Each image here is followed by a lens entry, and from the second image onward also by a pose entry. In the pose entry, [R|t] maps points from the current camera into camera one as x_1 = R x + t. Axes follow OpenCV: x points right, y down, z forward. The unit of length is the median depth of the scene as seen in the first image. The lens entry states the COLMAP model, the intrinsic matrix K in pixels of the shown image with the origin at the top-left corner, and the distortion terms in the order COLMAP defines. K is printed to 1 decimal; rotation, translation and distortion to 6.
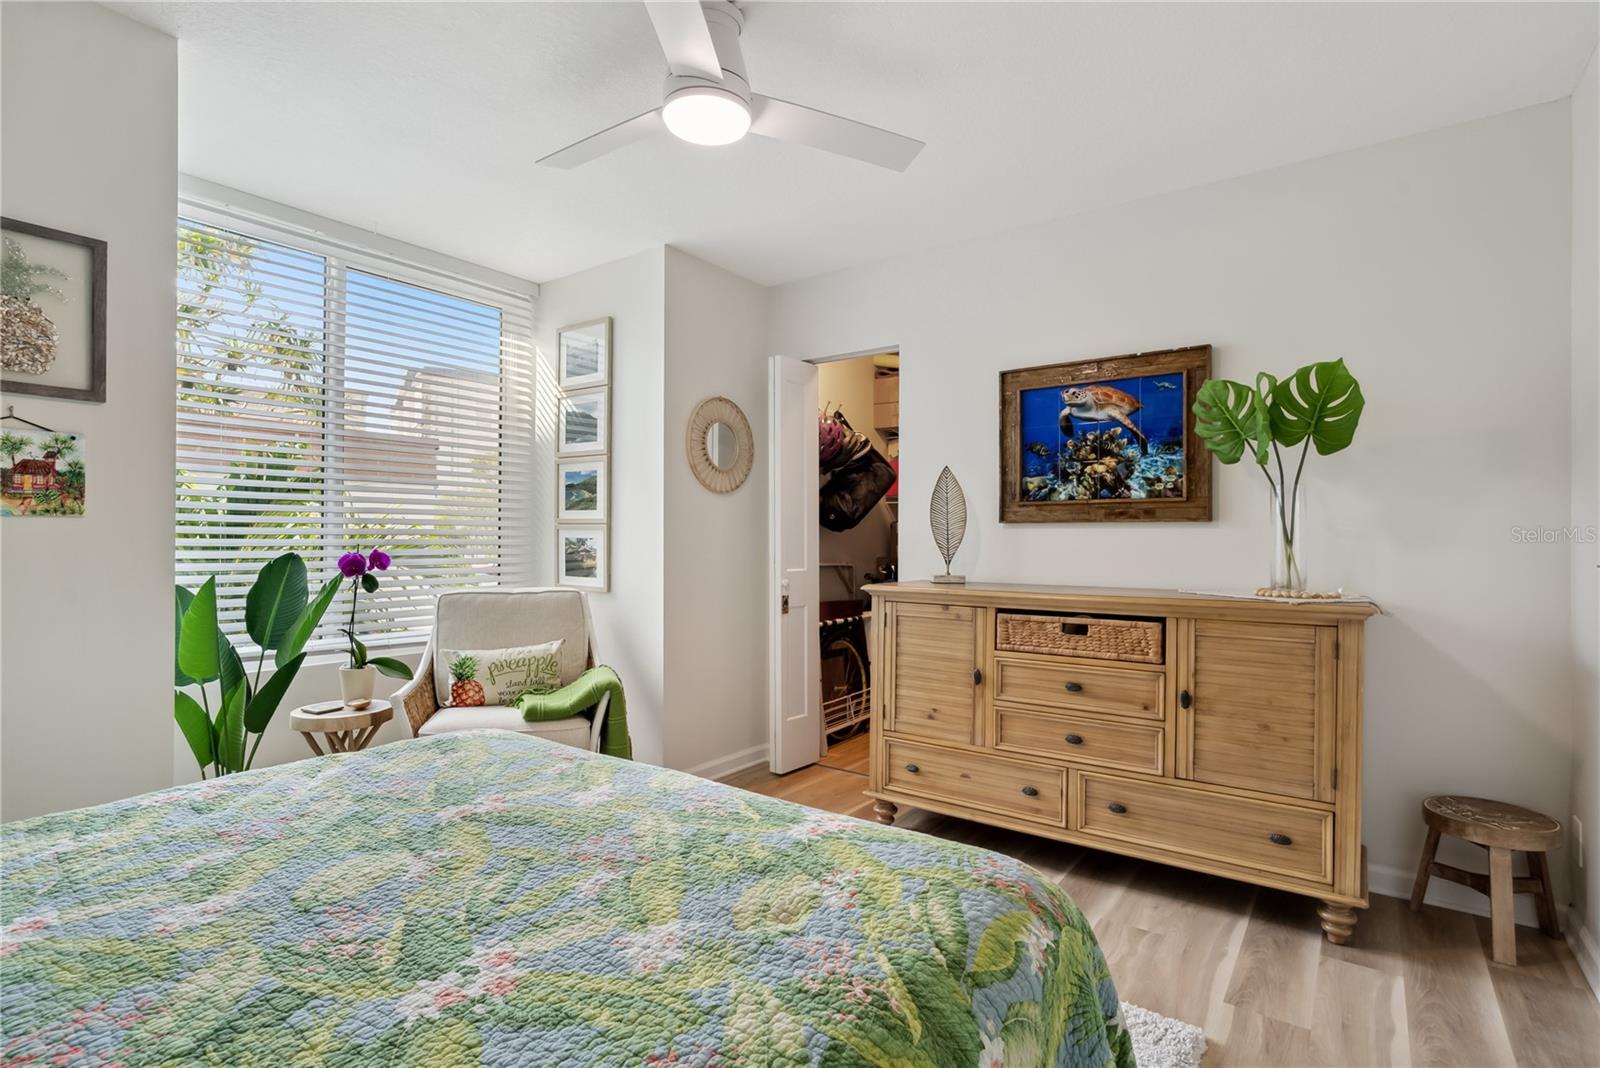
lens RADIAL K [[778.9, 0, 801.8], [0, 778.9, 535.7], [0, 0, 1]] dist [-0.017862, 0.009014]
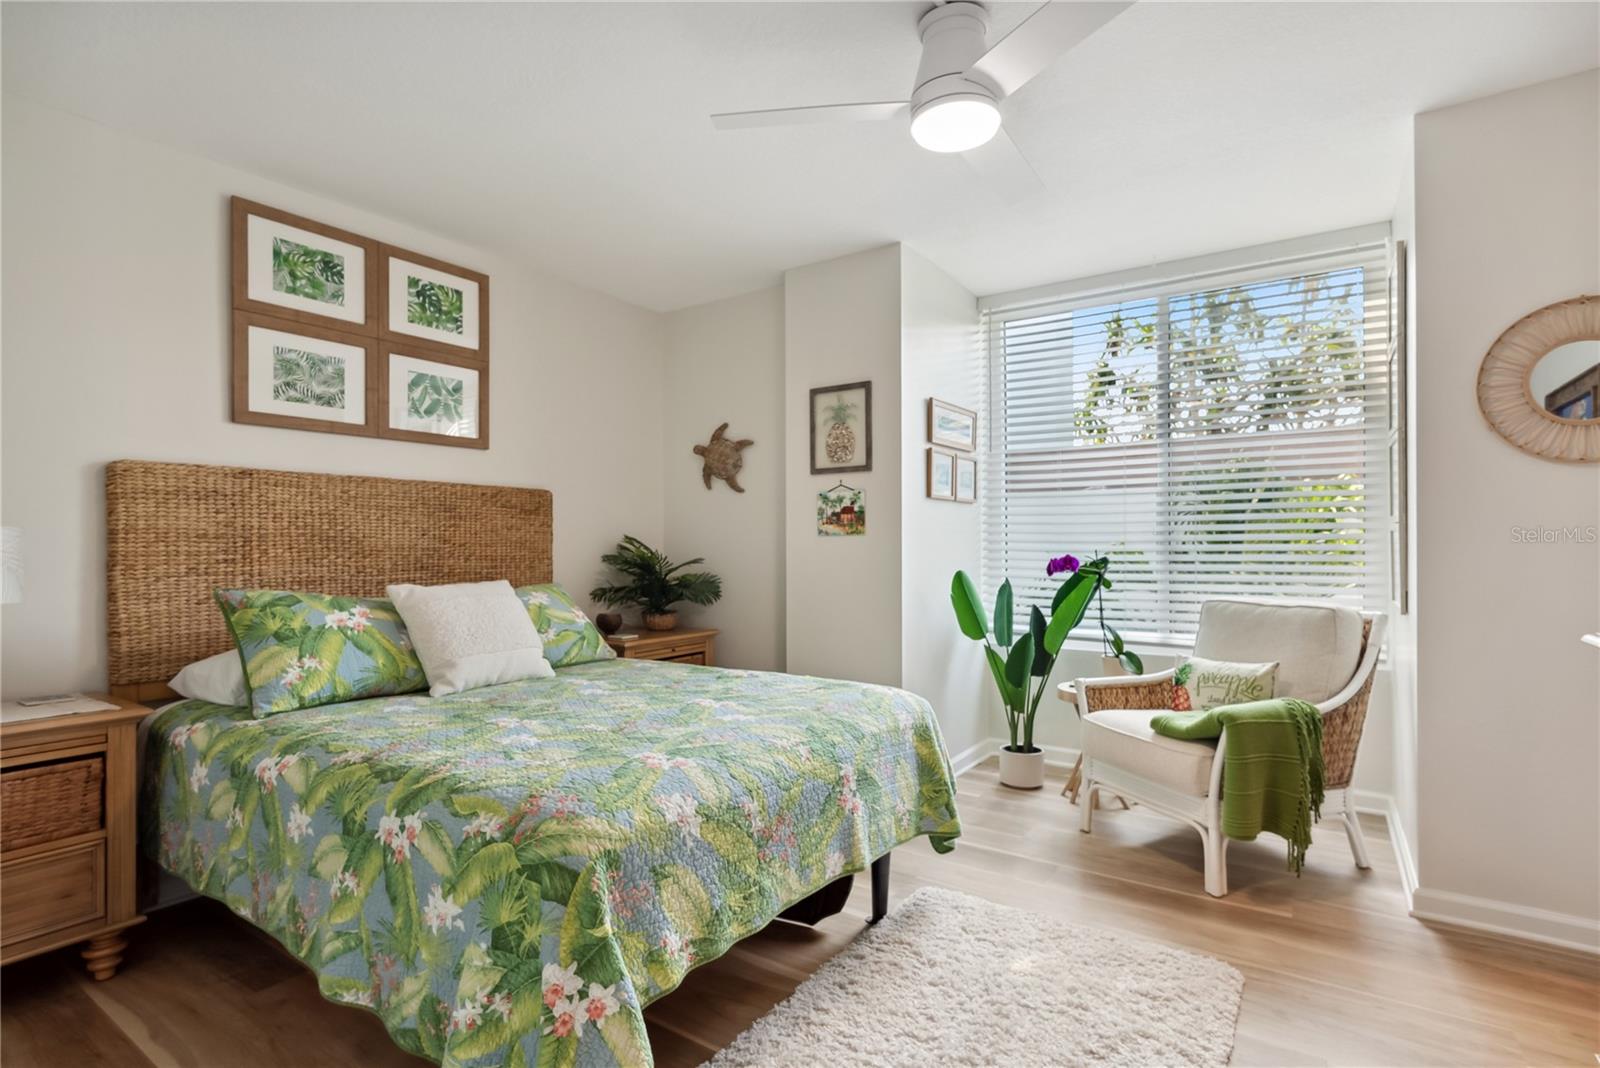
lens RADIAL K [[778.9, 0, 801.8], [0, 778.9, 535.7], [0, 0, 1]] dist [-0.017862, 0.009014]
pose [[0.035677, -0.017194, -0.999215, 0.923480], [0.010787, 0.999800, -0.016818, 0.006799], [0.999305, -0.010179, 0.035855, 0.799854]]
